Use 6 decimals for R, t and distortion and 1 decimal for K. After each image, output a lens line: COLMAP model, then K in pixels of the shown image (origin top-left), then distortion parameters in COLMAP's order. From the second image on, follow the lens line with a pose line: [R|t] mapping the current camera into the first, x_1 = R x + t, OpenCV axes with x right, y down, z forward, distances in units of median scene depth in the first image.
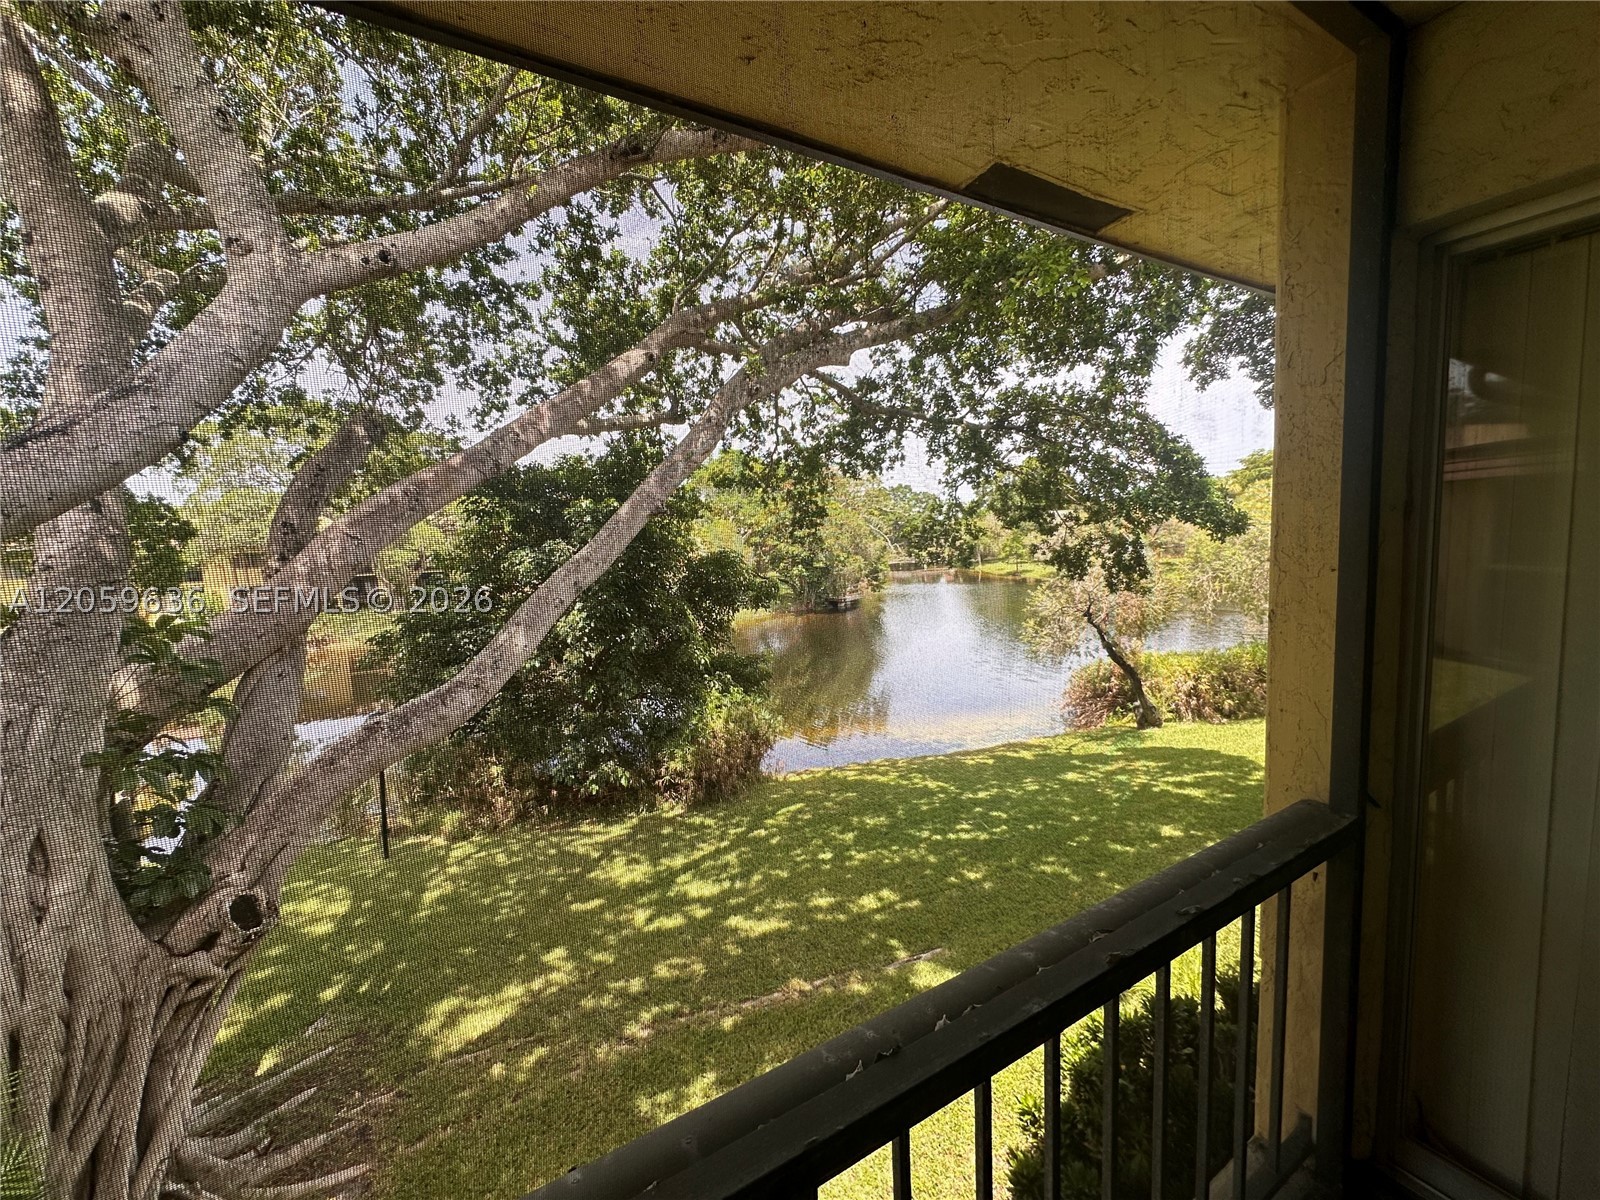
lens RADIAL K [[645.6, 0, 790.5], [0, 645.6, 594.2], [0, 0, 1]] dist [0.002790, -0.000433]
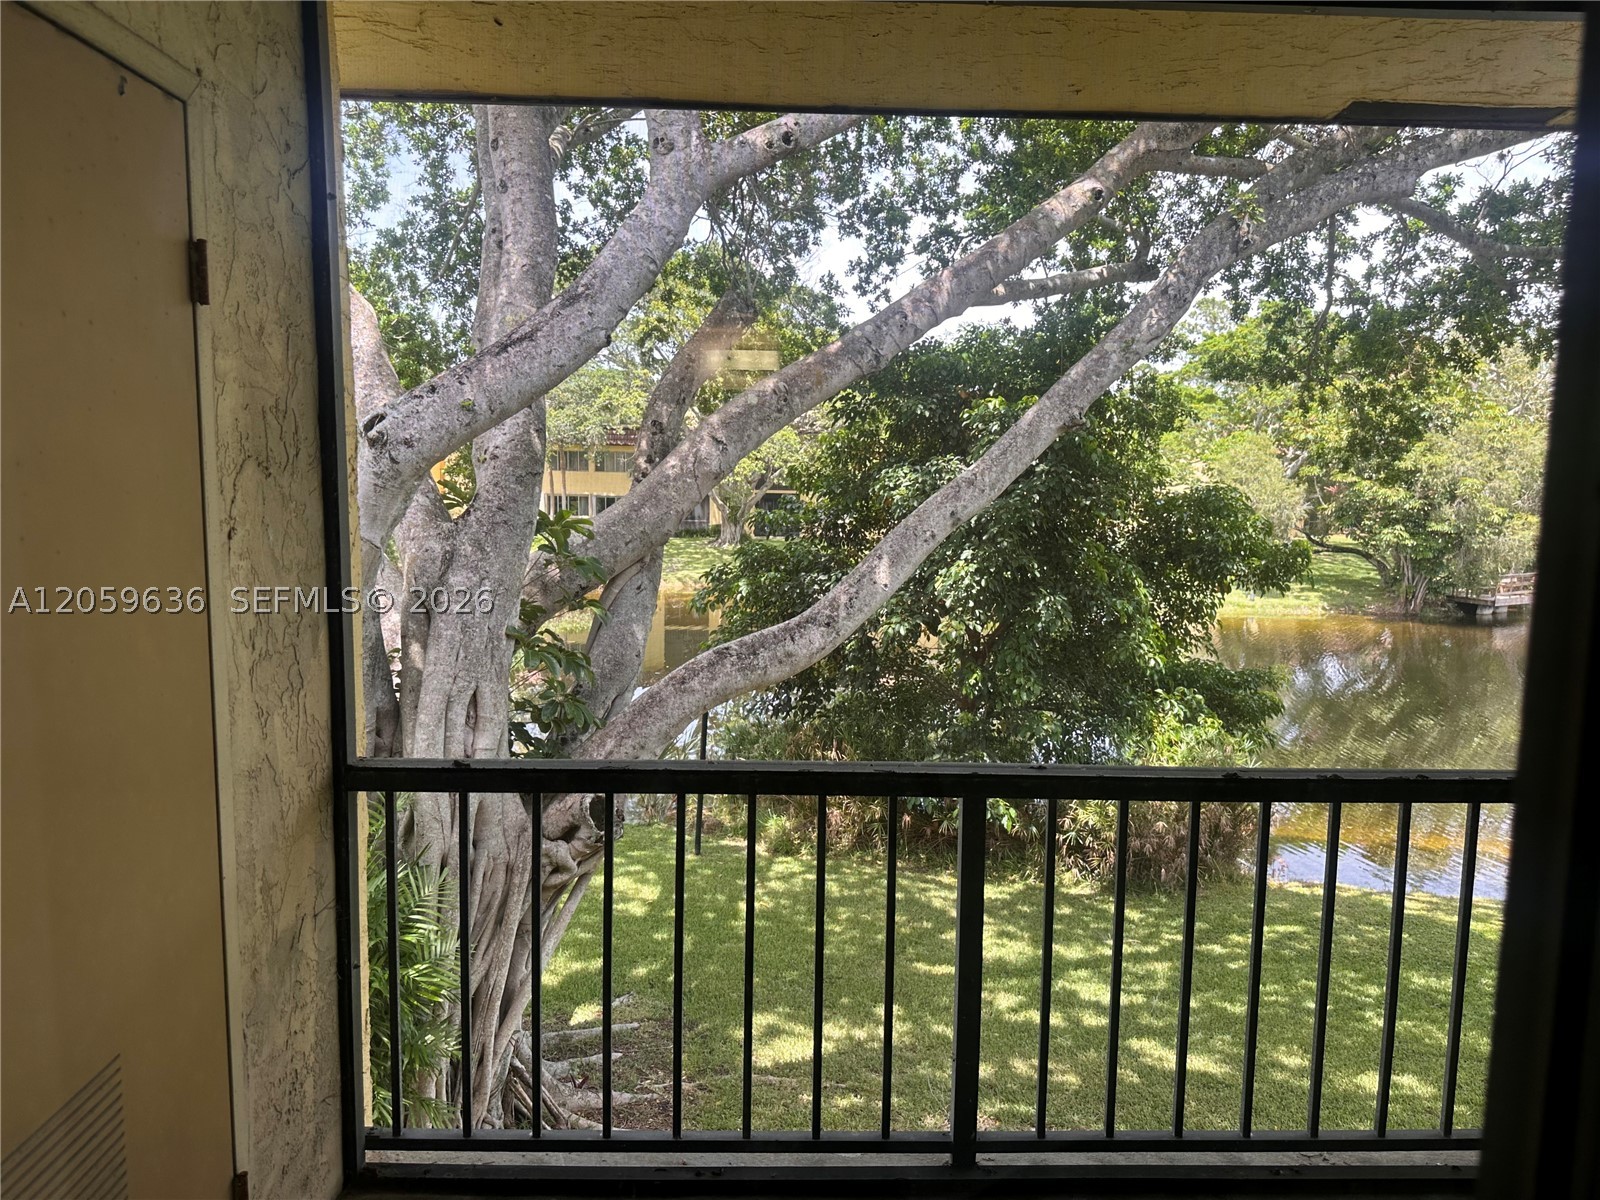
lens RADIAL K [[1129.2, 0, 800.0], [0, 1129.2, 600.0], [0, 0, 1]] dist [0.108697, -0.004102]
pose [[0.882379, 0.113026, -0.456763, 0.065956], [-0.095620, 0.993539, 0.061132, 0.009647], [0.460721, -0.010266, 0.887486, -0.140762]]
